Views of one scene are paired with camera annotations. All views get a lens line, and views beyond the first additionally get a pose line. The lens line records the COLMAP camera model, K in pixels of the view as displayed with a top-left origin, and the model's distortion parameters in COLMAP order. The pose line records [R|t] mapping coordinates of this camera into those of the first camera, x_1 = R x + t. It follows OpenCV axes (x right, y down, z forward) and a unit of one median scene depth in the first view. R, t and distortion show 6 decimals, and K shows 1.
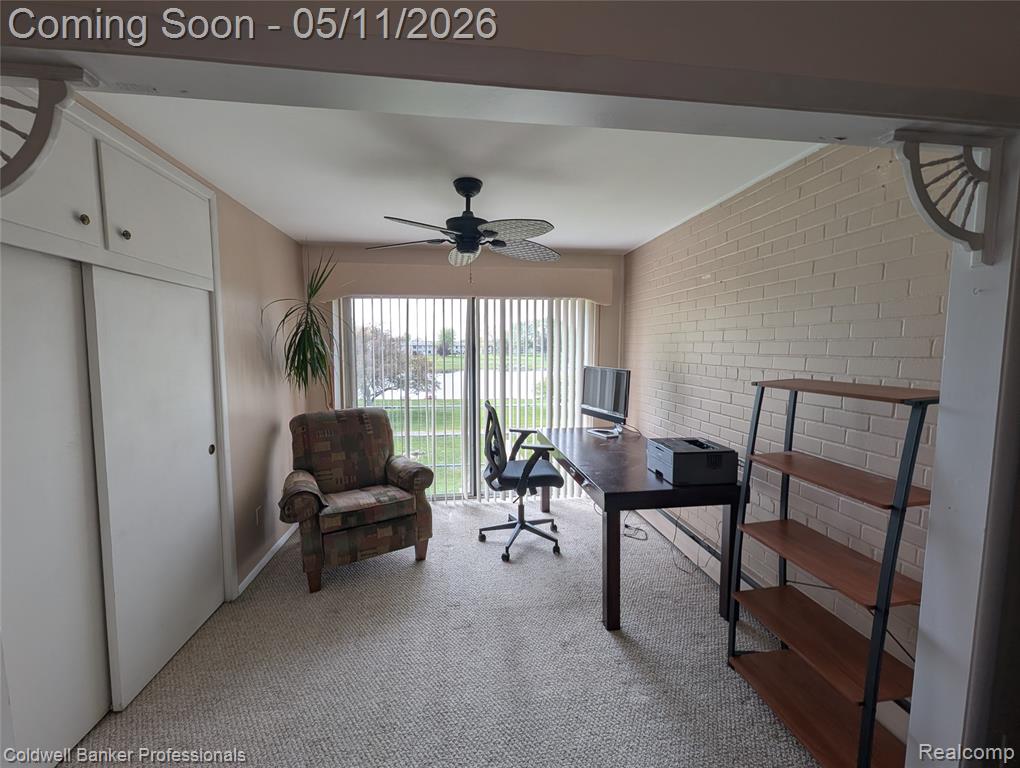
lens RADIAL K [[421.7, 0, 510.0], [0, 421.7, 384.0], [0, 0, 1]] dist [-0.000639, 0.000258]
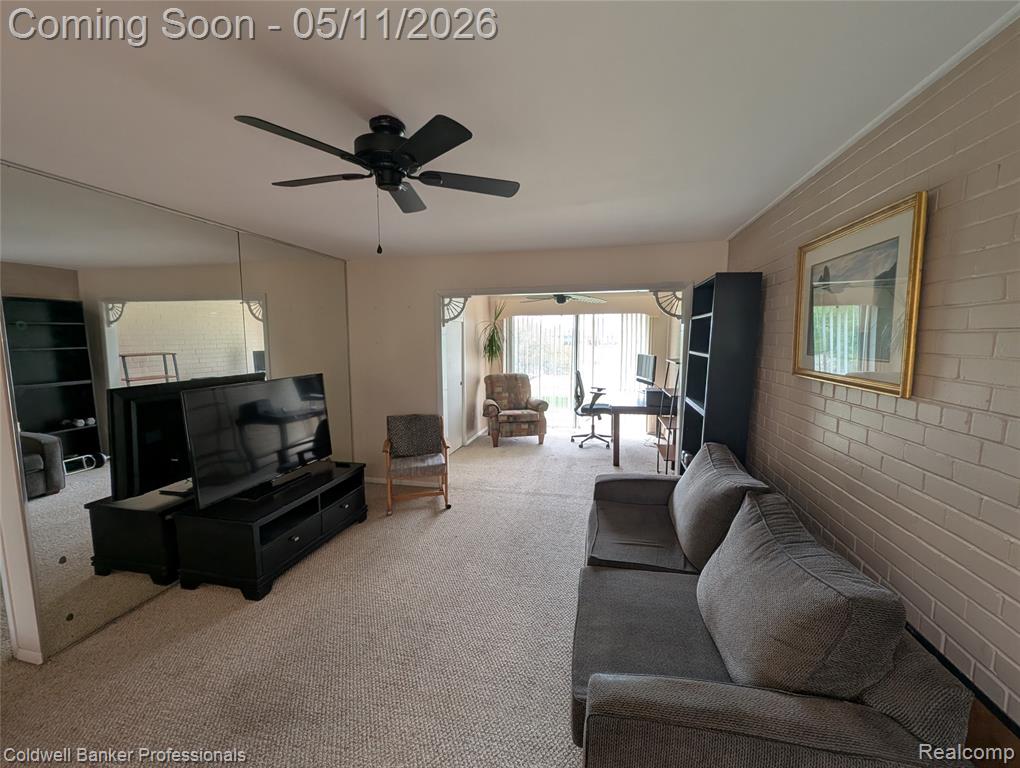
lens RADIAL K [[421.7, 0, 510.0], [0, 421.7, 384.0], [0, 0, 1]] dist [-0.000639, 0.000258]
pose [[0.938262, 0.034425, -0.344207, 0.345933], [-0.026433, 0.999262, 0.027885, 0.059410], [0.344913, -0.017065, 0.938480, -0.990499]]
